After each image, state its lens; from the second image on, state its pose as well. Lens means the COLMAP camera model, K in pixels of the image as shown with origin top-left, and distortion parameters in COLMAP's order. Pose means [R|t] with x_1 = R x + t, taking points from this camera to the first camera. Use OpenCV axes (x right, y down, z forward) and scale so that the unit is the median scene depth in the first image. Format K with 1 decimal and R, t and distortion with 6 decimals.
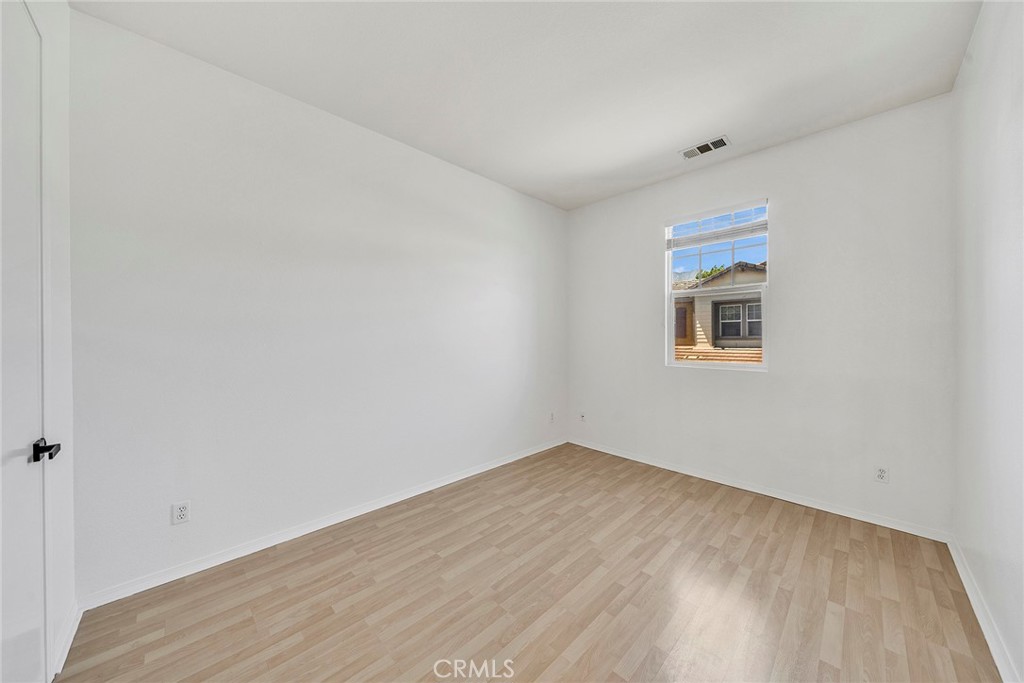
lens RADIAL K [[346.6, 0, 508.0], [0, 346.6, 340.0], [0, 0, 1]] dist [0.003021, -0.000649]
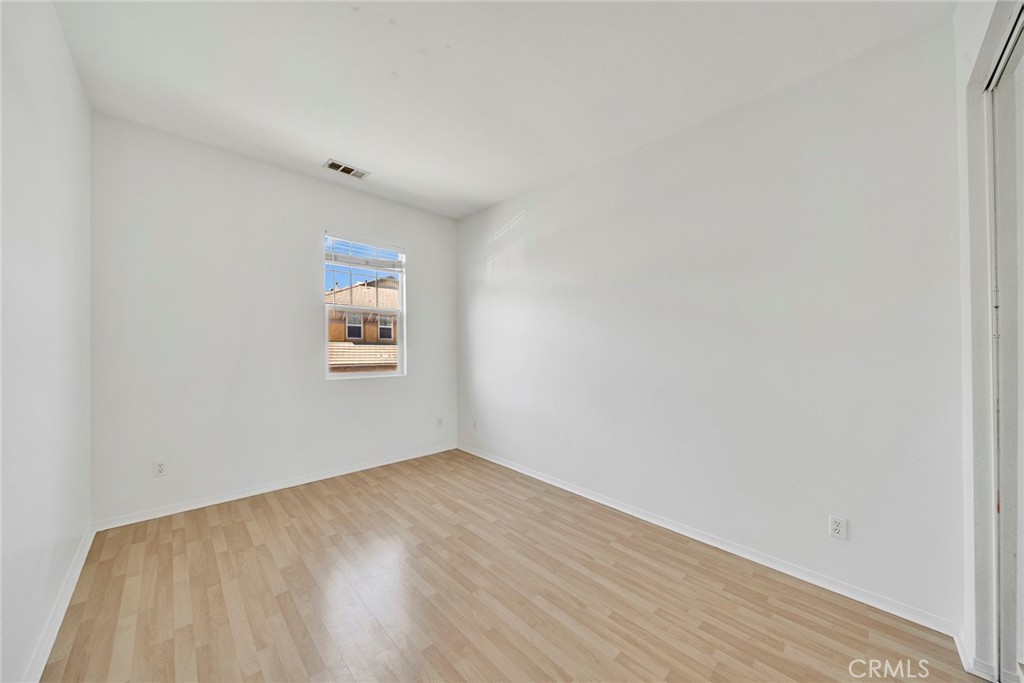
lens RADIAL K [[346.6, 0, 507.5], [0, 346.6, 345.6], [0, 0, 1]] dist [0.003021, -0.000649]
pose [[-0.004835, -0.000934, 0.999988, -0.510232], [-0.017655, 0.999844, 0.000848, -0.015266], [-0.999832, -0.017651, -0.004851, 0.483180]]
